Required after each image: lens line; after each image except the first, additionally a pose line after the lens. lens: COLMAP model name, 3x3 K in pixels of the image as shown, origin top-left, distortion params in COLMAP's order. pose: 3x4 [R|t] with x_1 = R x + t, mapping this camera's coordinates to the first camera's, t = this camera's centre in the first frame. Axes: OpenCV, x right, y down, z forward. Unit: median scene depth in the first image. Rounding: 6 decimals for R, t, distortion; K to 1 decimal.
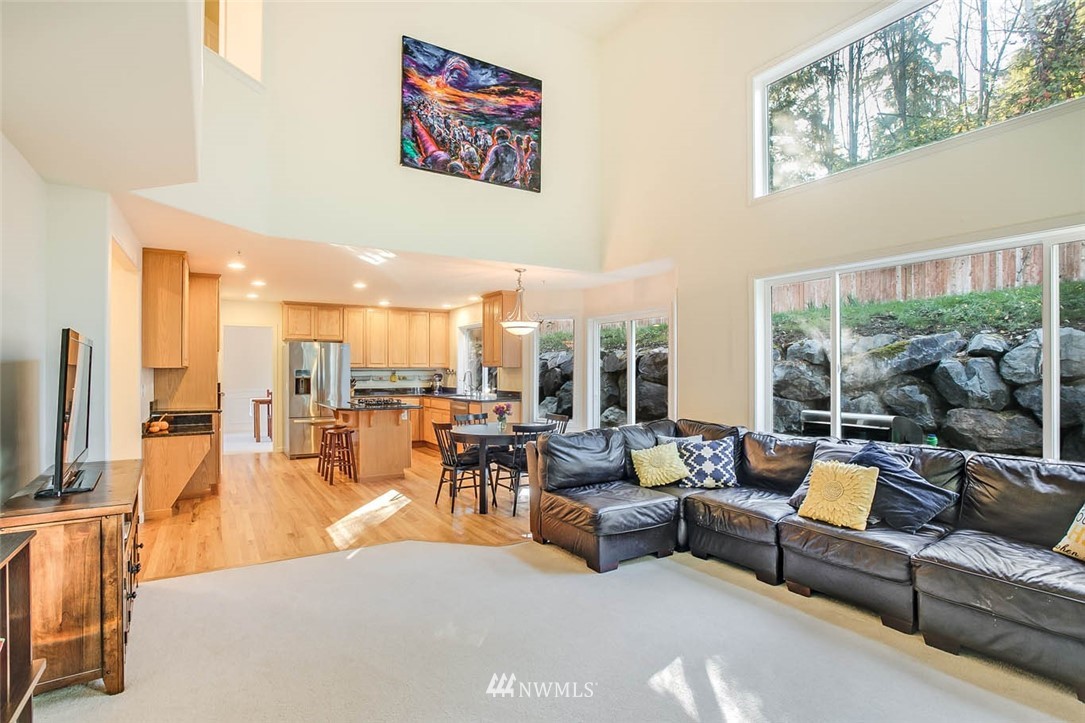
lens RADIAL K [[526.8, 0, 542.5], [0, 526.8, 361.5], [0, 0, 1]] dist [-0.073808, 0.025833]
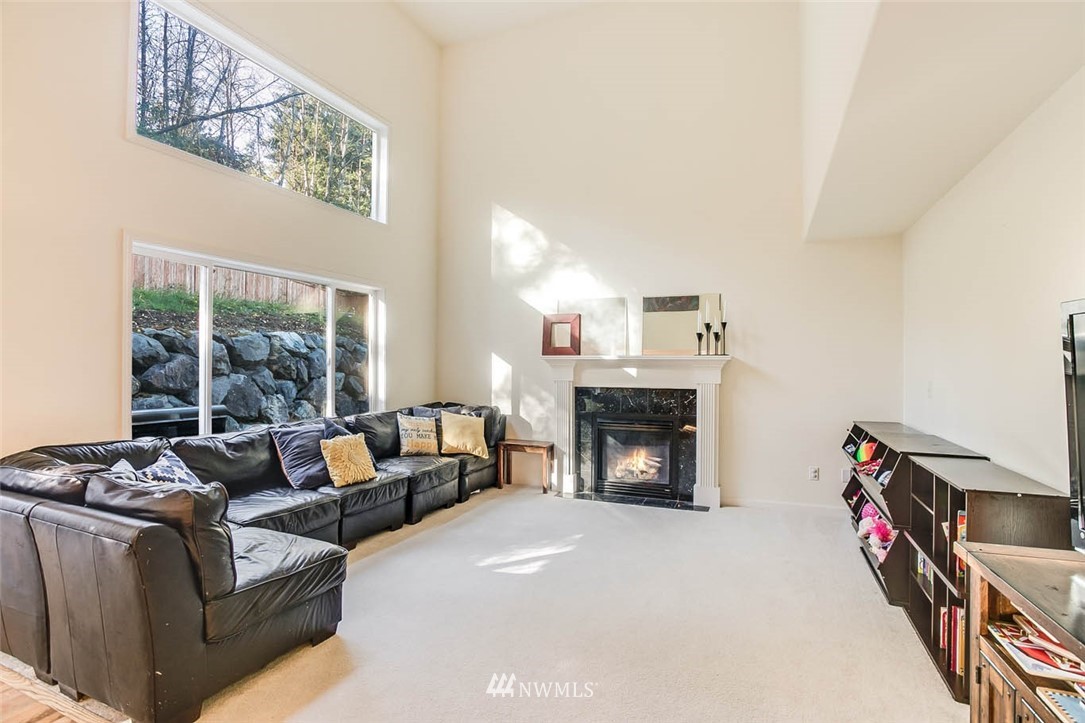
lens RADIAL K [[526.8, 0, 542.5], [0, 526.8, 361.5], [0, 0, 1]] dist [-0.073808, 0.025833]
pose [[-0.565807, 0.000327, 0.824538, -0.569398], [-0.017875, 0.999760, -0.012663, 0.017028], [-0.824344, -0.021903, -0.565665, 1.009791]]
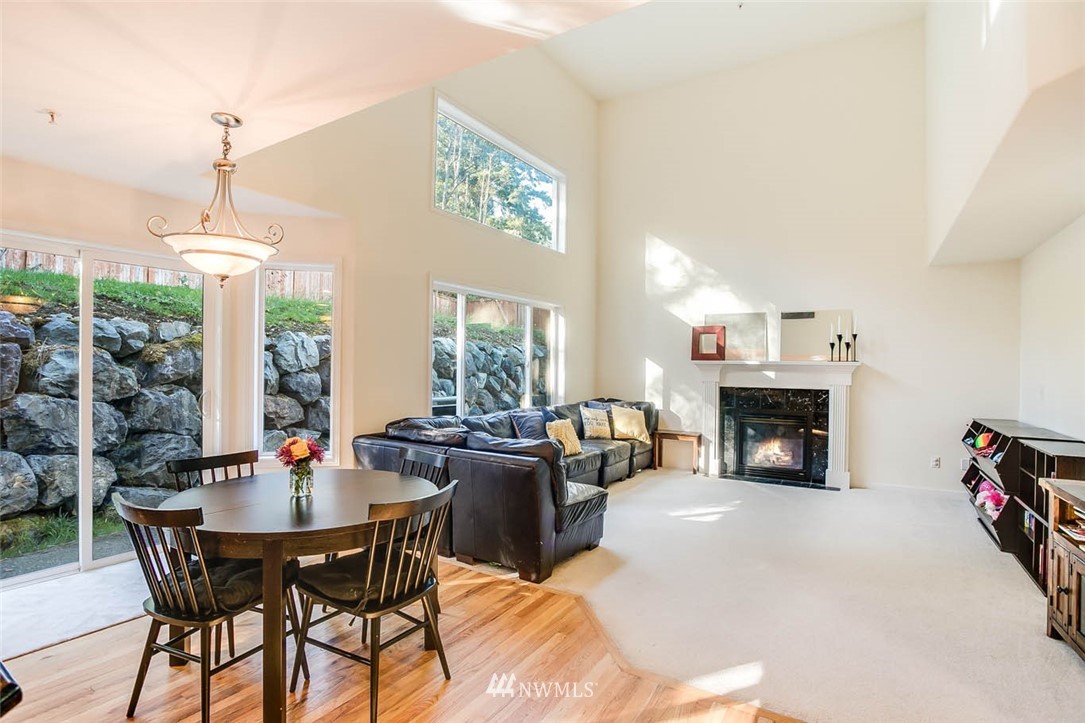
lens RADIAL K [[526.8, 0, 542.5], [0, 526.8, 361.5], [0, 0, 1]] dist [-0.073808, 0.025833]
pose [[-0.423492, 0.000416, 0.905900, -0.734386], [-0.027809, 0.999523, -0.013460, 0.022603], [-0.905473, -0.030892, -0.423278, 1.361730]]
